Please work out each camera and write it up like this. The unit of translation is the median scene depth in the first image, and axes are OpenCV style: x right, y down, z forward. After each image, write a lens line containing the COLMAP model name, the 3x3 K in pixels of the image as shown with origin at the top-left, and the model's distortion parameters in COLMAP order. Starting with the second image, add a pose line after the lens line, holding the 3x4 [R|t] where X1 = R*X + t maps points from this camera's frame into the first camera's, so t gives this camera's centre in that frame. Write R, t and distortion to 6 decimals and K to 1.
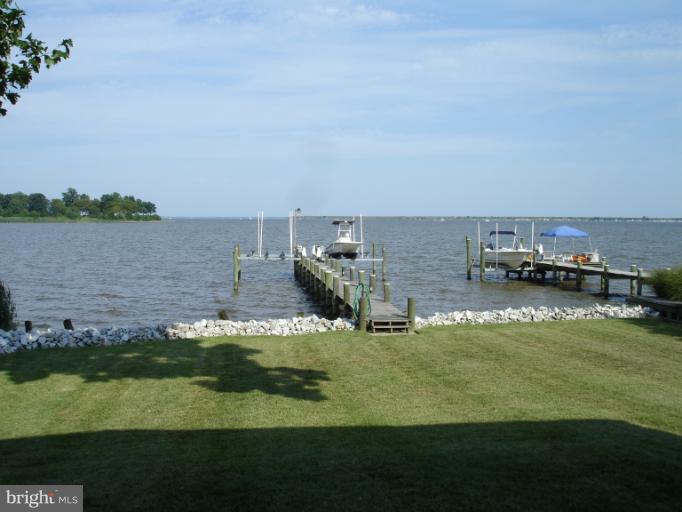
lens RADIAL K [[759.6, 0, 341.0], [0, 759.6, 256.0], [0, 0, 1]] dist [-0.027424, -0.296298]
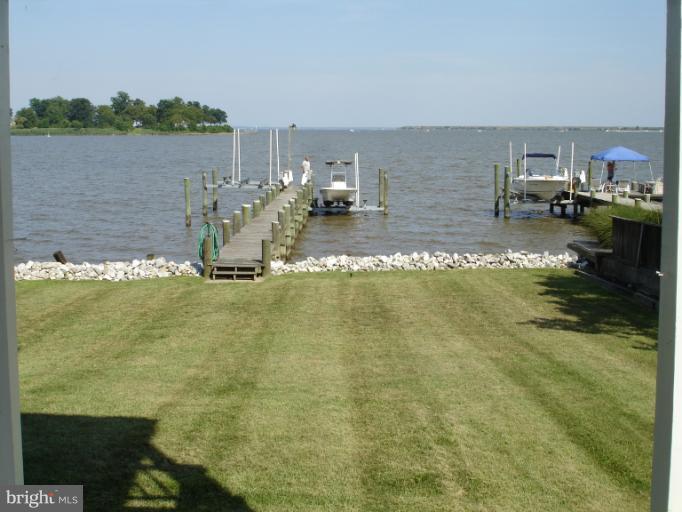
lens RADIAL K [[968.5, 0, 341.0], [0, 968.5, 256.0], [0, 0, 1]] dist [0.036869, -0.608260]
pose [[0.991604, 0.015850, -0.128338, 0.144047], [-0.005469, 0.996712, 0.080841, -0.007067], [0.129197, -0.079460, 0.988430, -0.033842]]
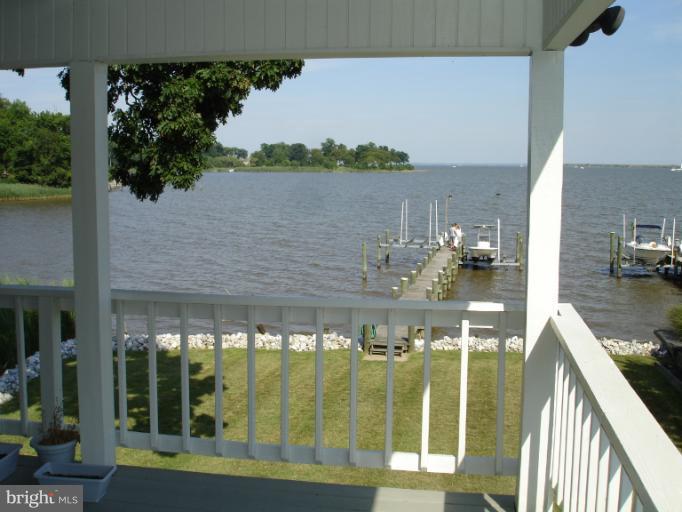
lens RADIAL K [[759.6, 0, 341.0], [0, 759.6, 256.0], [0, 0, 1]] dist [-0.027424, -0.296298]
pose [[0.944387, 0.039748, -0.326424, 0.162448], [-0.017124, 0.997266, 0.071891, -0.057397], [0.328389, -0.062303, 0.942486, -0.042101]]
